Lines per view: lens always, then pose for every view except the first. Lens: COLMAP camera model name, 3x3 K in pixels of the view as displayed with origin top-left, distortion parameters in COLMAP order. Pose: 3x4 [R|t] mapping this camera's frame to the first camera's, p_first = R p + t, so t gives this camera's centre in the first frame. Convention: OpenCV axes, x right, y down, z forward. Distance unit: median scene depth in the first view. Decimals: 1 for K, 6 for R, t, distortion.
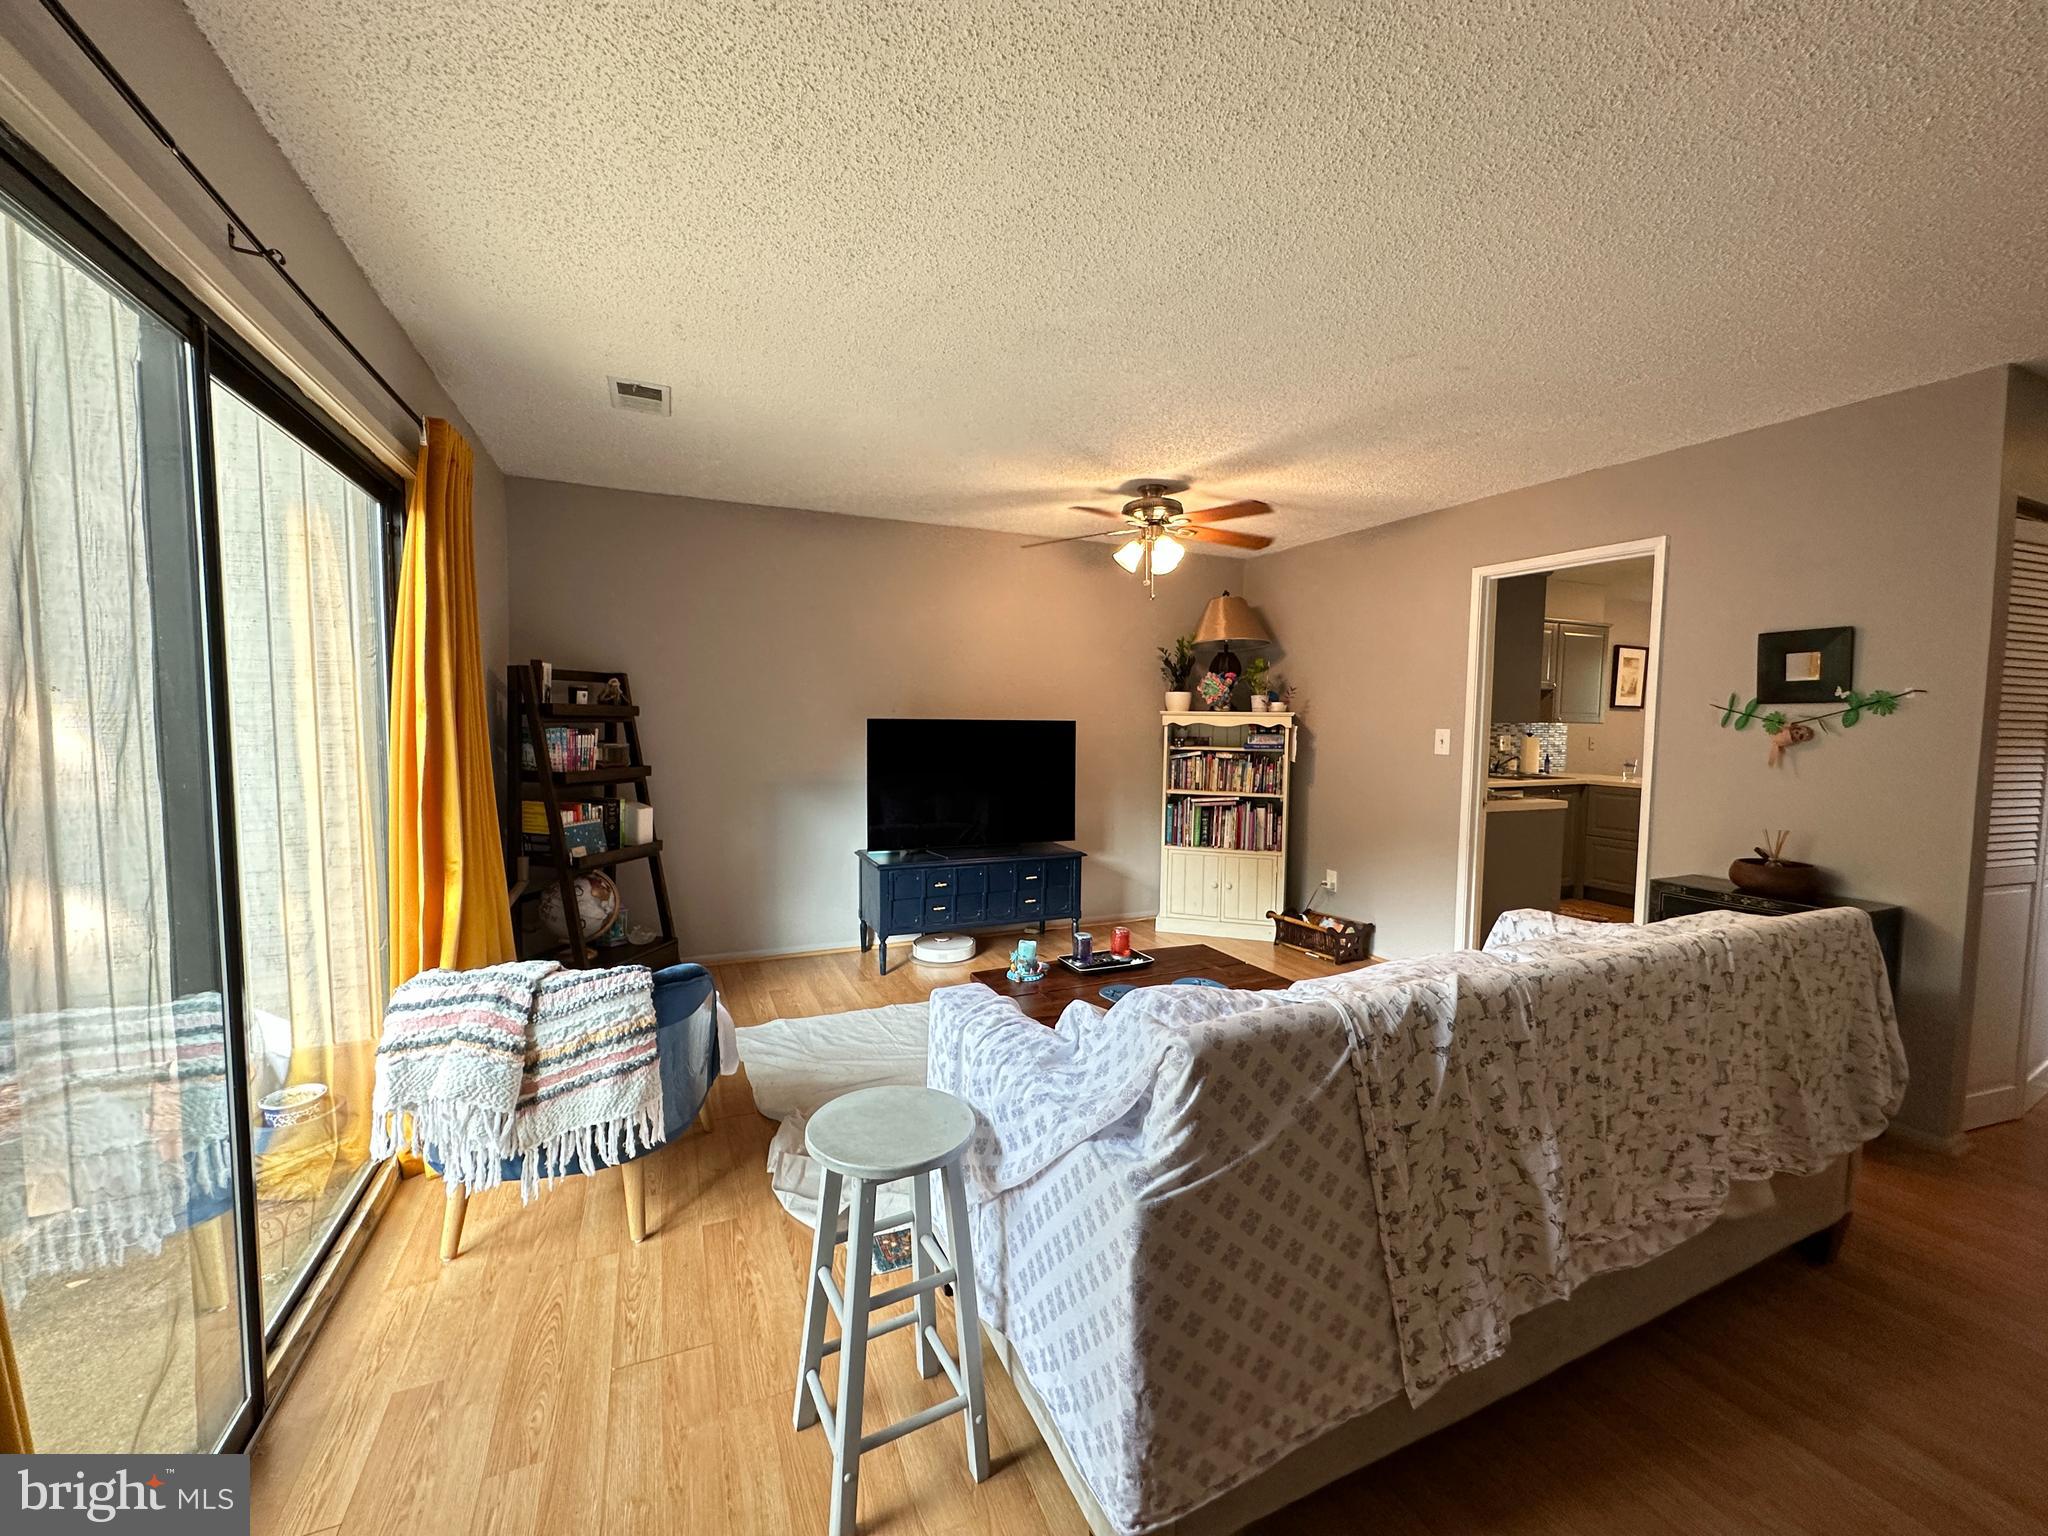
lens RADIAL K [[818.0, 0, 1020.3], [0, 818.0, 767.6], [0, 0, 1]] dist [-0.002356, 0.000164]
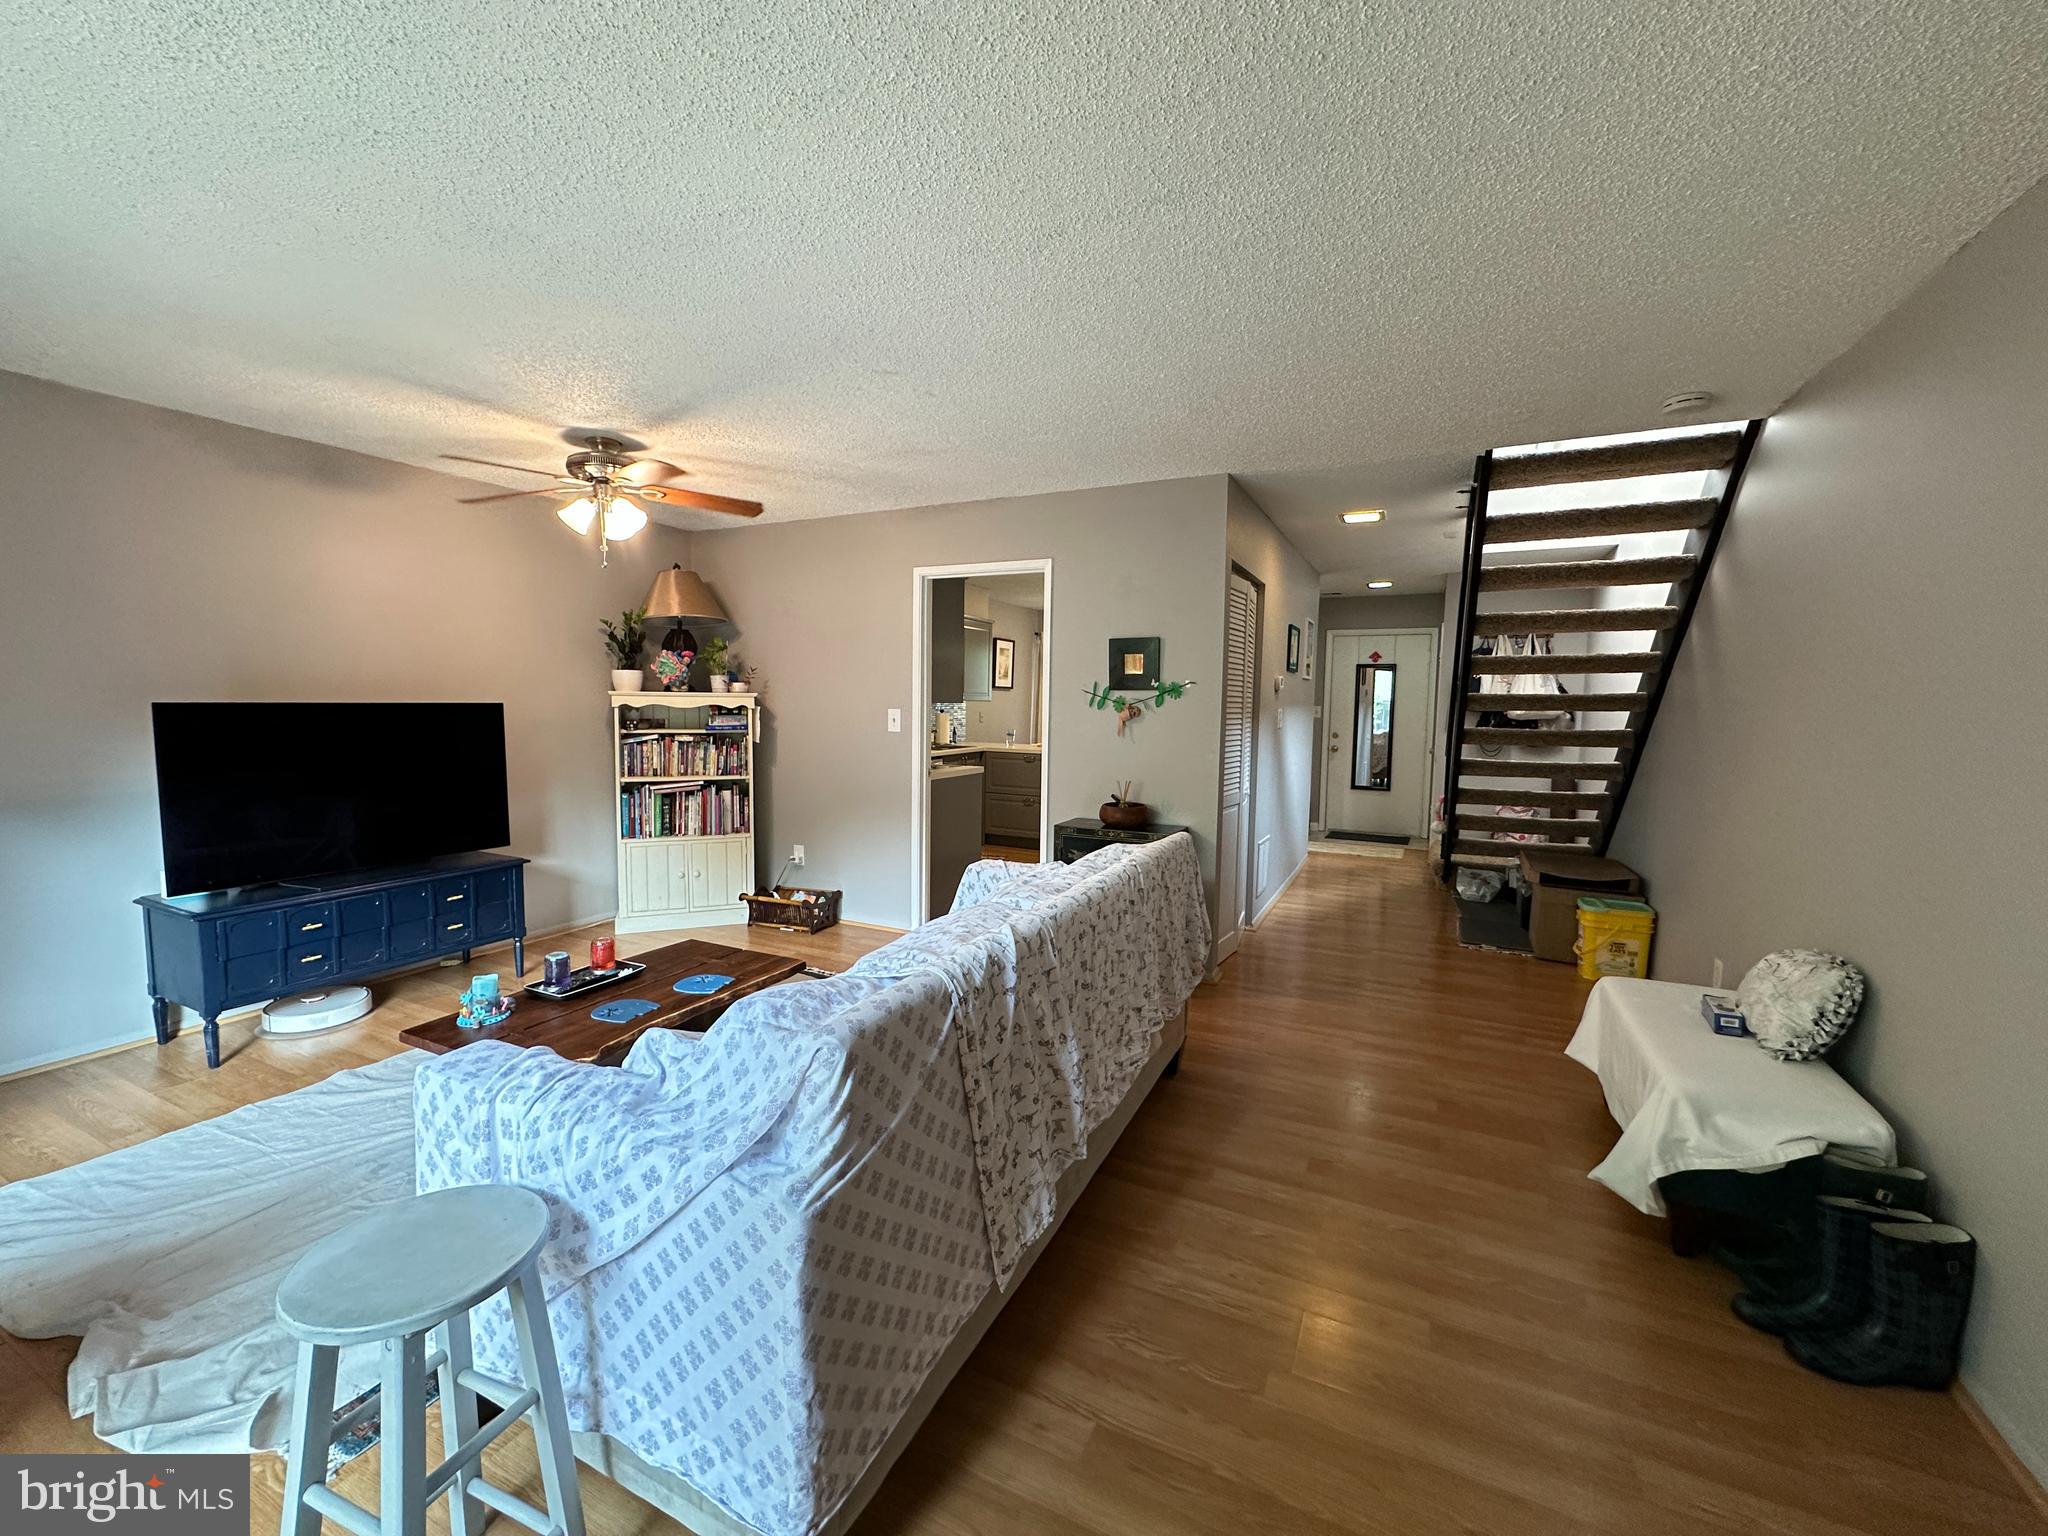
lens RADIAL K [[818.0, 0, 1021.7], [0, 818.0, 767.9], [0, 0, 1]] dist [-0.002356, 0.000164]
pose [[0.772044, -0.056228, 0.633077, -0.111810], [0.036966, 0.998365, 0.043592, -0.016208], [-0.634493, -0.010253, 0.772861, 0.036613]]
